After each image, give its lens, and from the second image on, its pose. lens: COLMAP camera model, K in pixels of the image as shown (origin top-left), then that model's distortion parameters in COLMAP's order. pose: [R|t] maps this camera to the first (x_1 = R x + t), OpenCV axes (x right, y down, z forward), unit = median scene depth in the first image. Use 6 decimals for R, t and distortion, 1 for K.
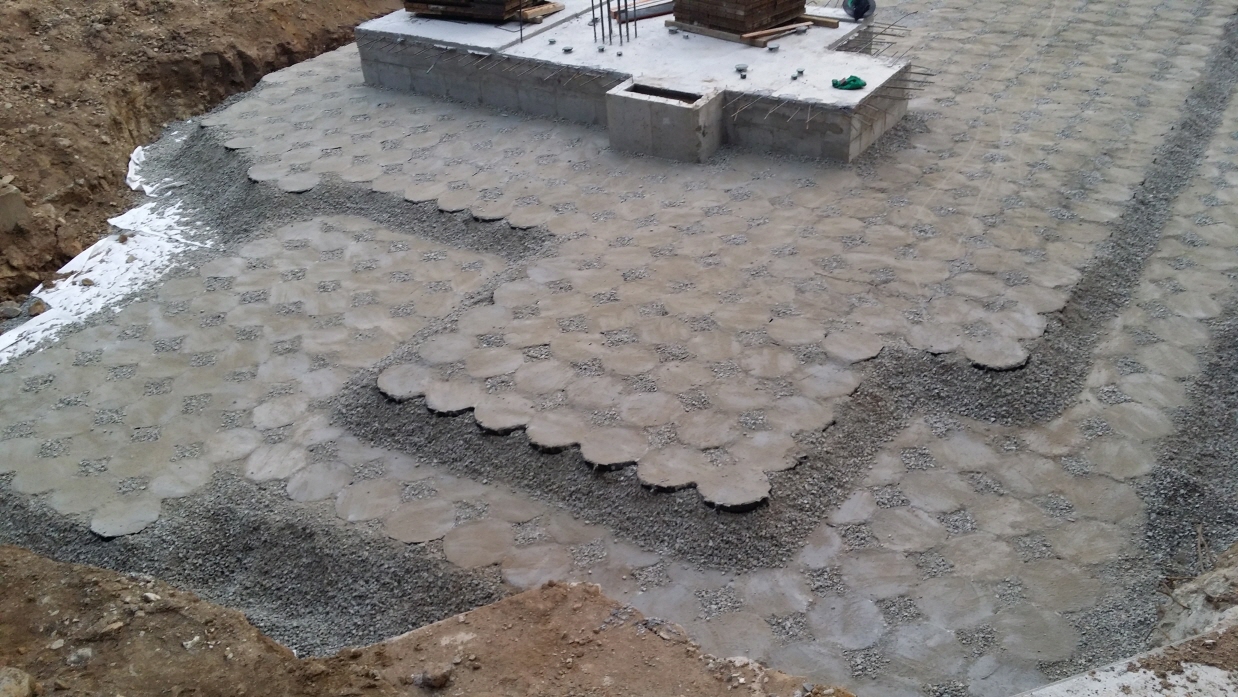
lens RADIAL K [[1088.5, 0, 619.2], [0, 1088.5, 386.7], [0, 0, 1]] dist [0.097437, -0.191337]
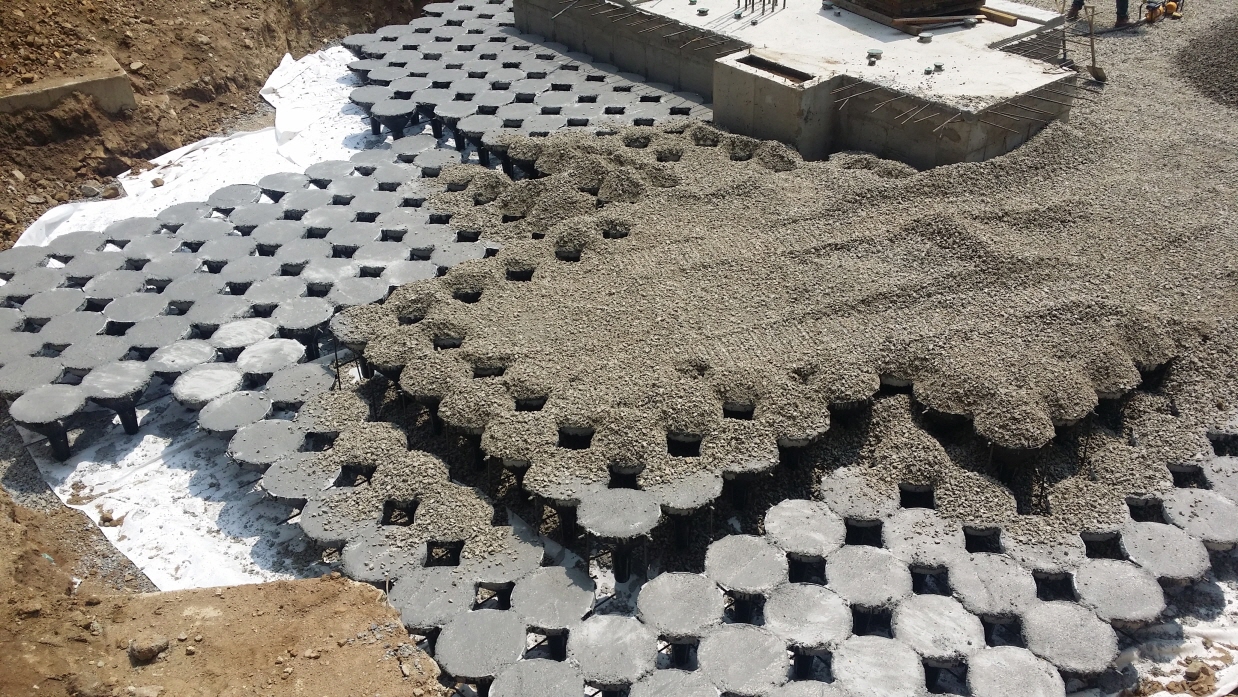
lens RADIAL K [[1121.6, 0, 625.5], [0, 1121.6, 353.8], [0, 0, 1]] dist [0.095373, -0.216680]
pose [[0.954708, 0.194794, -0.224918, 0.178589], [-0.199703, 0.979856, 0.000944, -0.020513], [0.220571, 0.044015, 0.974377, 0.100787]]
